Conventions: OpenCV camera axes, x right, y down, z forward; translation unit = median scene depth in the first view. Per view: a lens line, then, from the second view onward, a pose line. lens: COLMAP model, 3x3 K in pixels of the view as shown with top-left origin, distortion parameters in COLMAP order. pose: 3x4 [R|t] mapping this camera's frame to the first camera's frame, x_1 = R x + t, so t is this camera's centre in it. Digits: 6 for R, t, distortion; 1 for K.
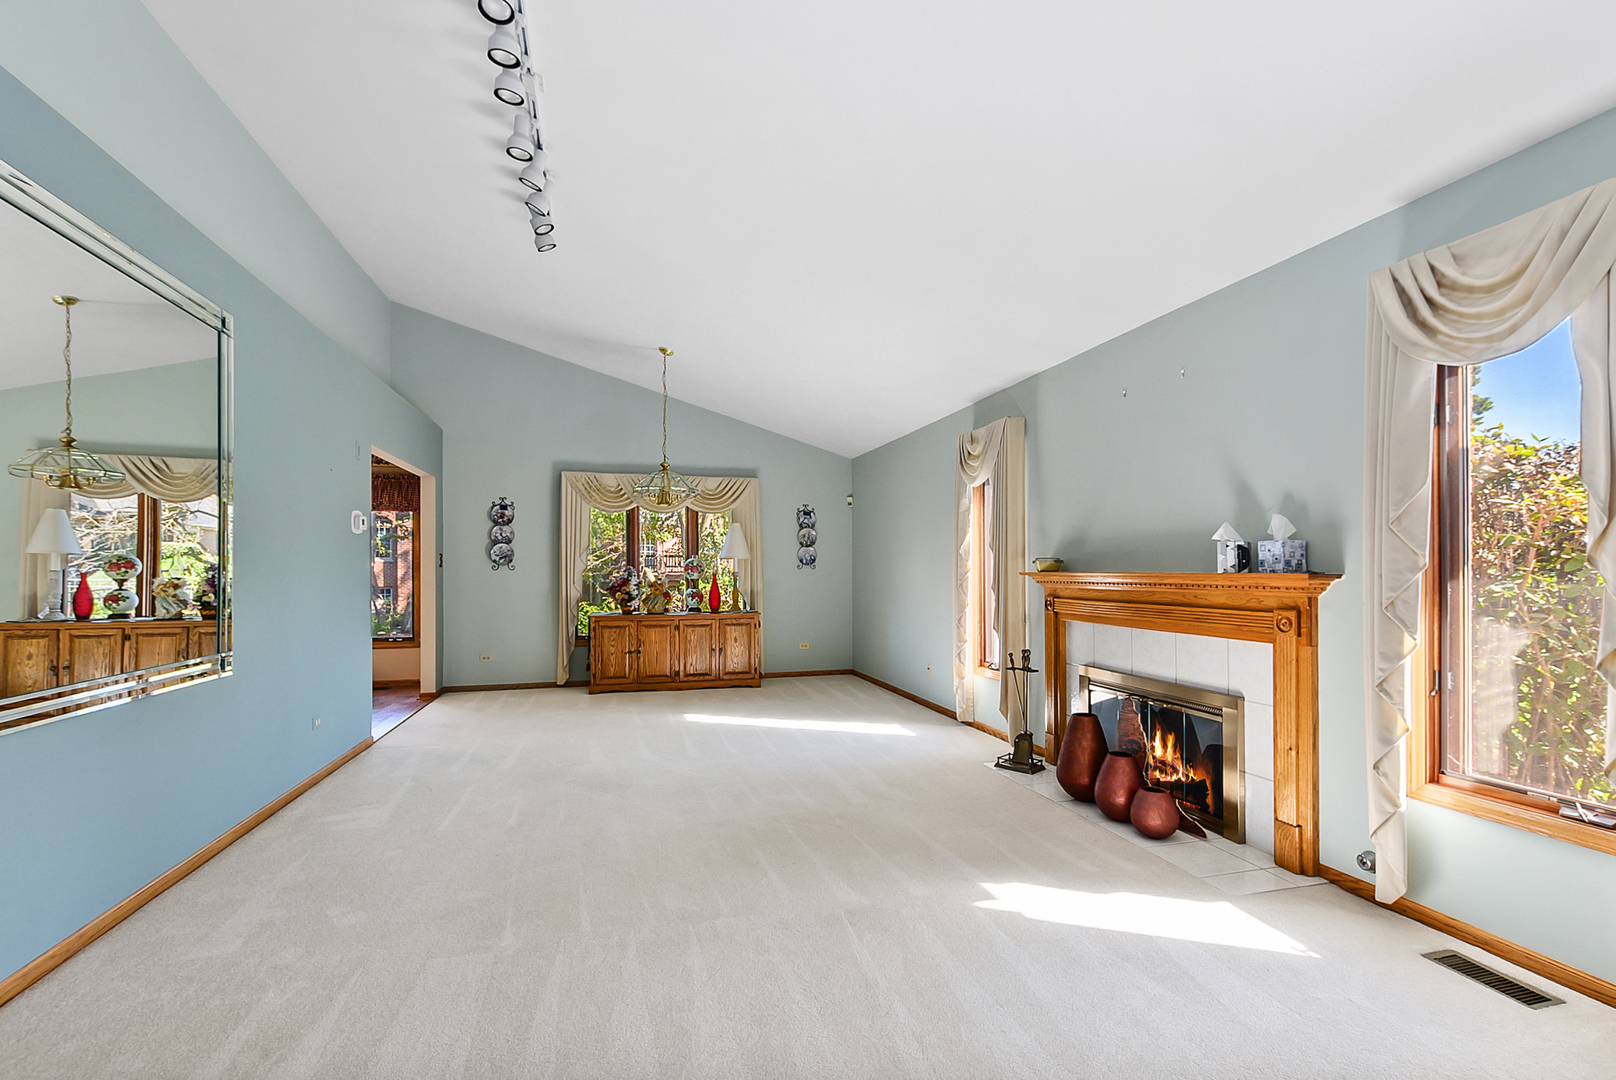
lens RADIAL K [[713.8, 0, 821.1], [0, 713.8, 566.1], [0, 0, 1]] dist [0.001734, -0.001164]
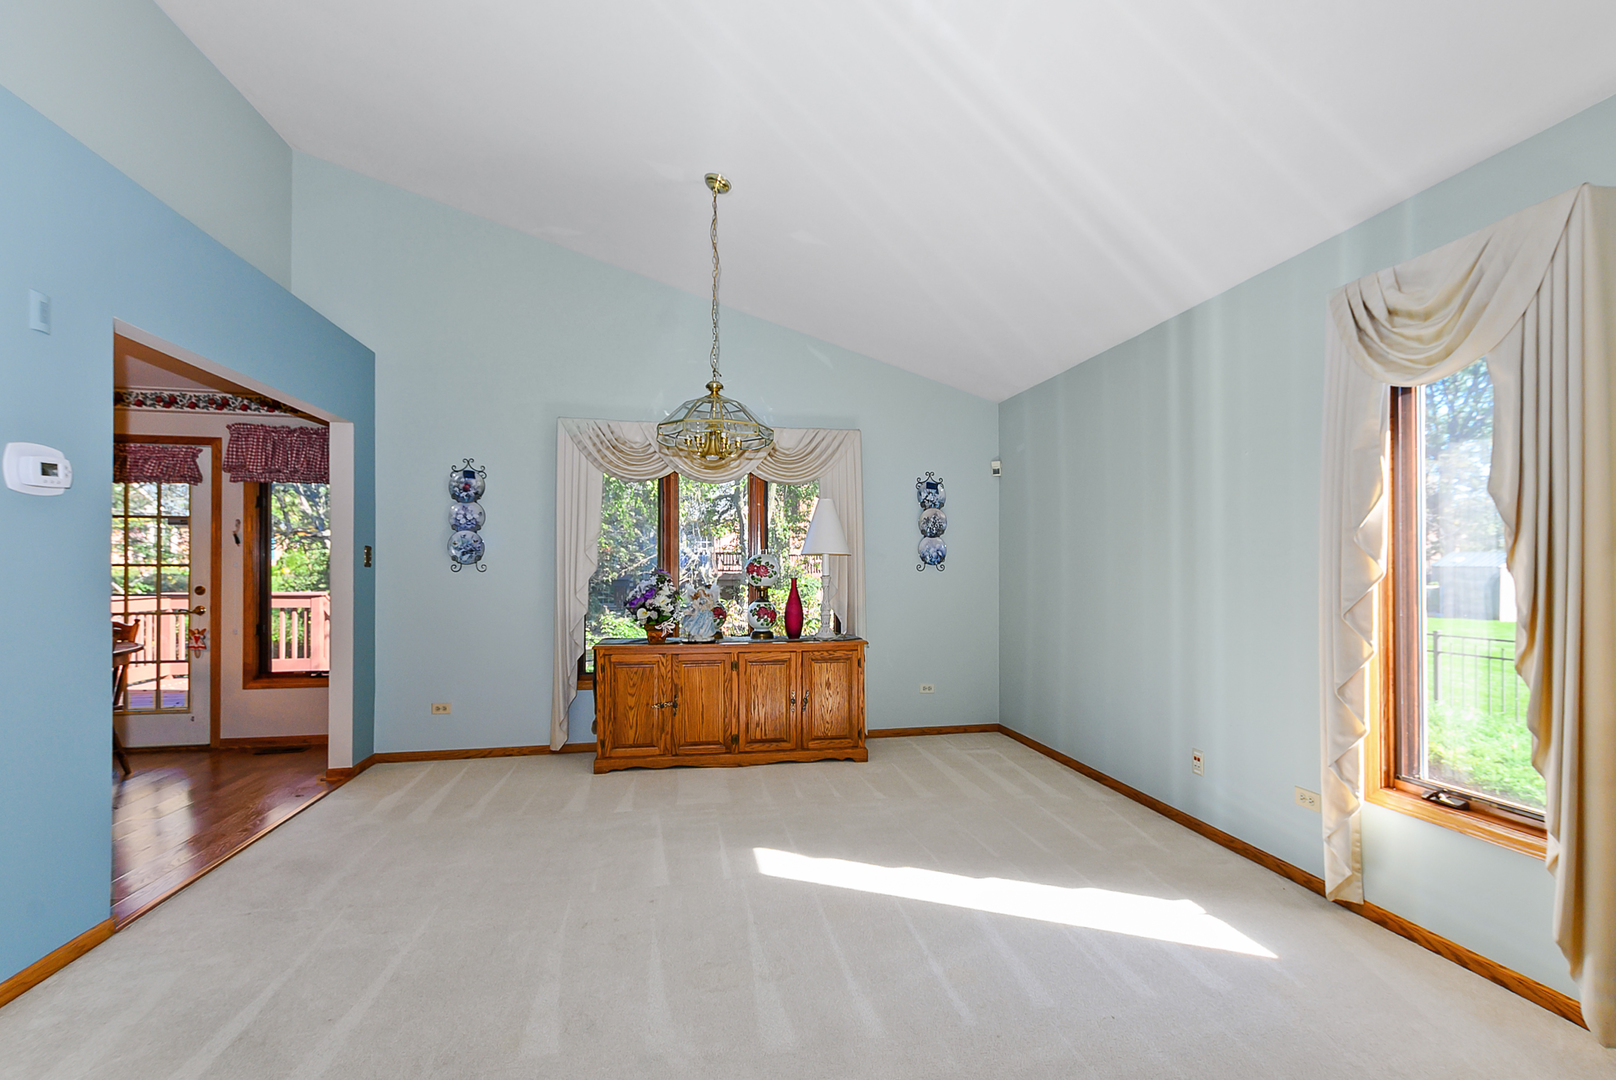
lens RADIAL K [[713.8, 0, 799.1], [0, 713.8, 563.5], [0, 0, 1]] dist [0.001734, -0.001164]
pose [[0.993926, 0.001767, -0.110041, -0.102048], [-0.001995, 0.999996, -0.001964, -0.001576], [0.110037, 0.002172, 0.993925, 0.505343]]
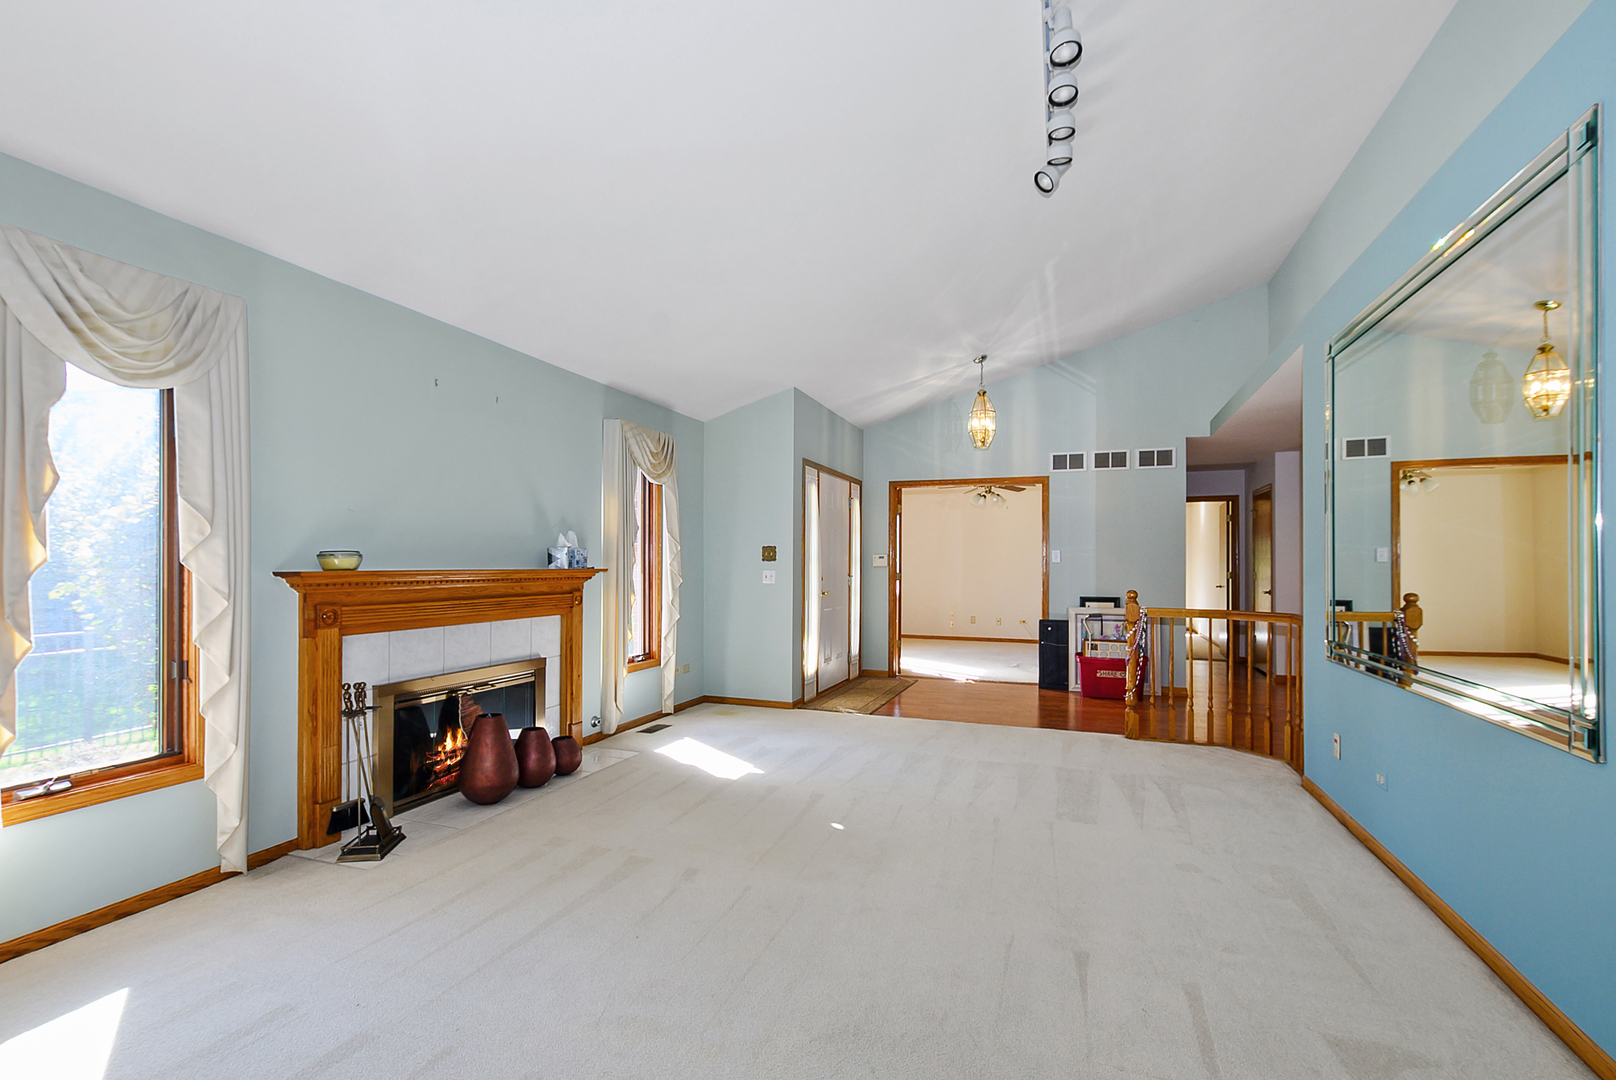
lens RADIAL K [[713.8, 0, 813.4], [0, 713.8, 566.7], [0, 0, 1]] dist [0.001734, -0.001164]
pose [[-0.813893, 0.006356, 0.580980, -0.379875], [0.003658, 0.999976, -0.005817, 0.008550], [-0.581003, -0.002609, -0.813897, 1.053840]]
